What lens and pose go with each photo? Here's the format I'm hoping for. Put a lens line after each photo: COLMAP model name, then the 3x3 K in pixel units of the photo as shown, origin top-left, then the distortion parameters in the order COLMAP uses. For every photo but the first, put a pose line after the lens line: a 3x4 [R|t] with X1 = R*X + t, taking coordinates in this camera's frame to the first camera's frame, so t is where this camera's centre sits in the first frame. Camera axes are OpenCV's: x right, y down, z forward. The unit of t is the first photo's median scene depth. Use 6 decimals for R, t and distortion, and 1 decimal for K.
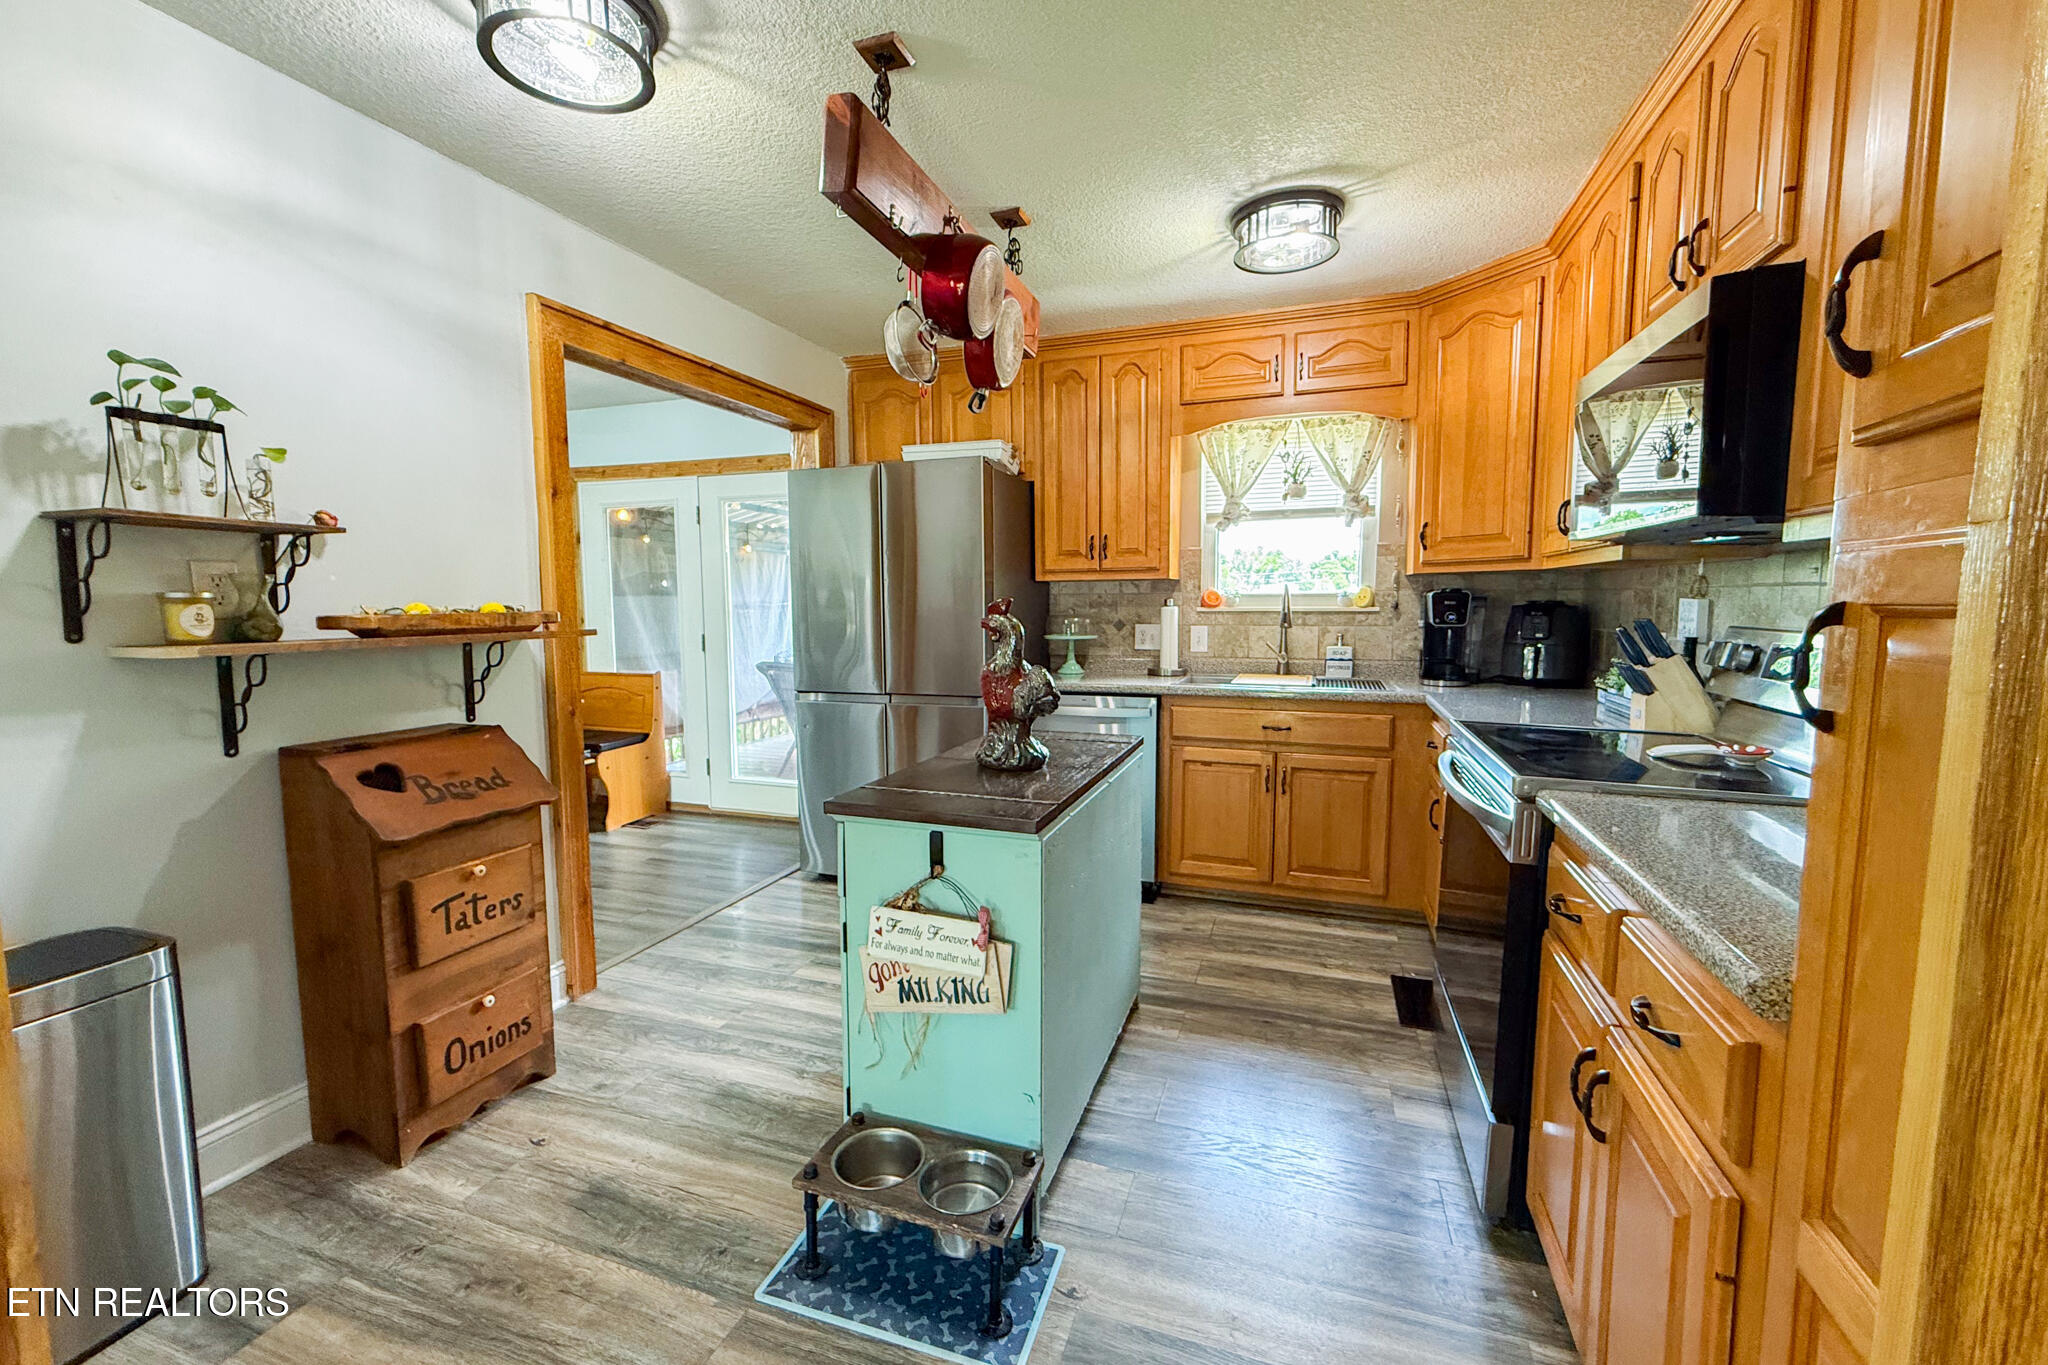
lens RADIAL K [[796.6, 0, 1029.0], [0, 796.6, 657.2], [0, 0, 1]] dist [-0.001275, -0.000112]
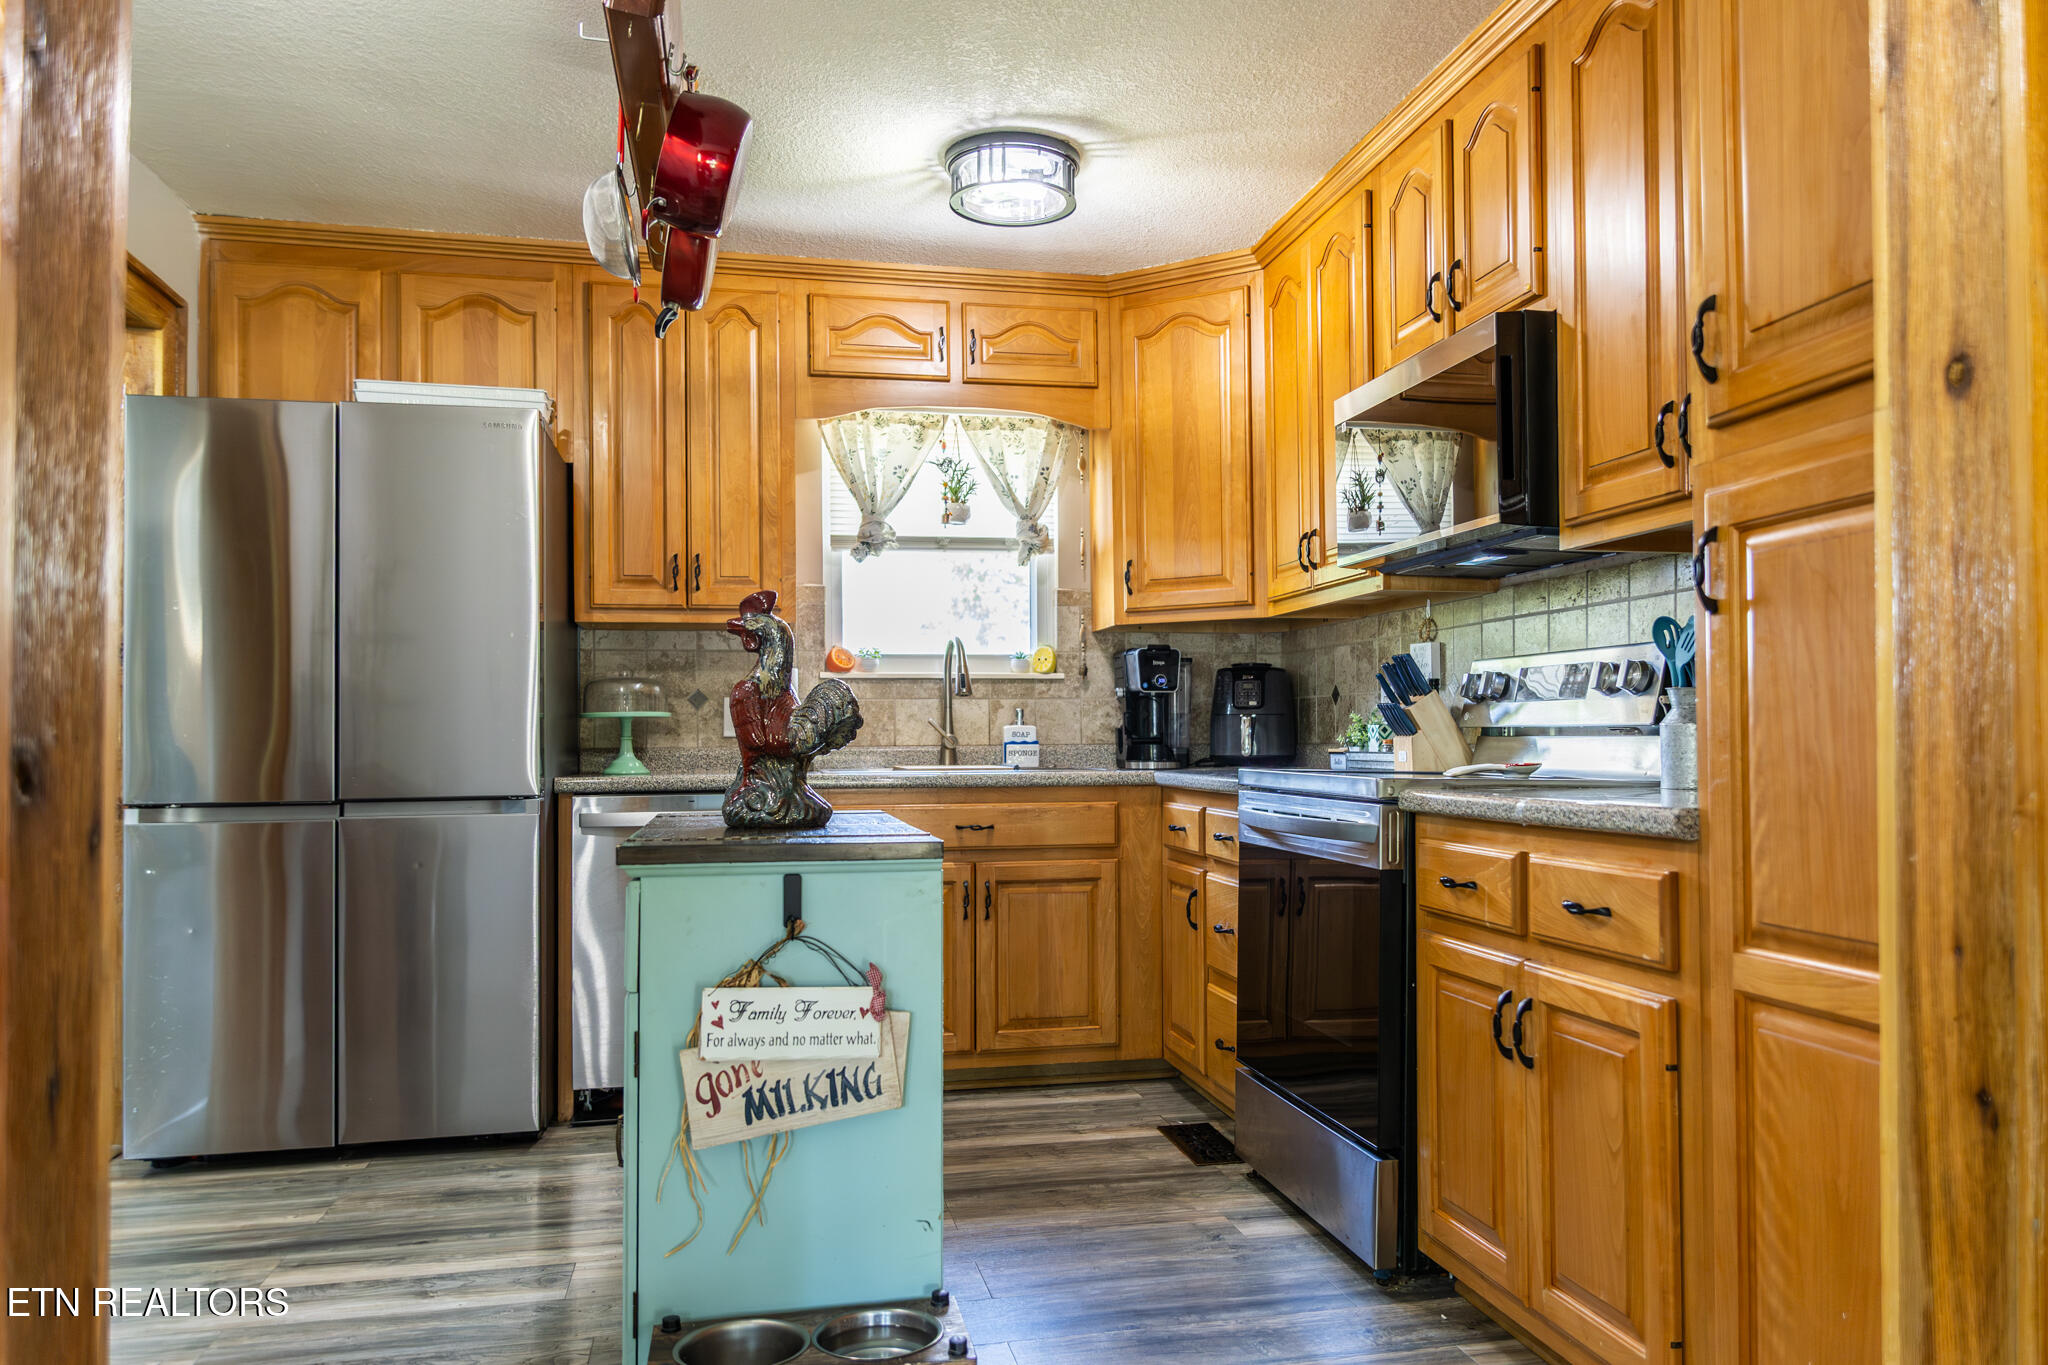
lens RADIAL K [[1399.1, 0, 1036.9], [0, 1399.1, 661.7], [0, 0, 1]] dist [-0.002127, -0.002965]
pose [[0.853977, 0.030042, 0.519443, -0.313211], [0.037984, 0.992068, -0.119824, 0.098272], [-0.518923, 0.122057, 0.846062, -0.118071]]
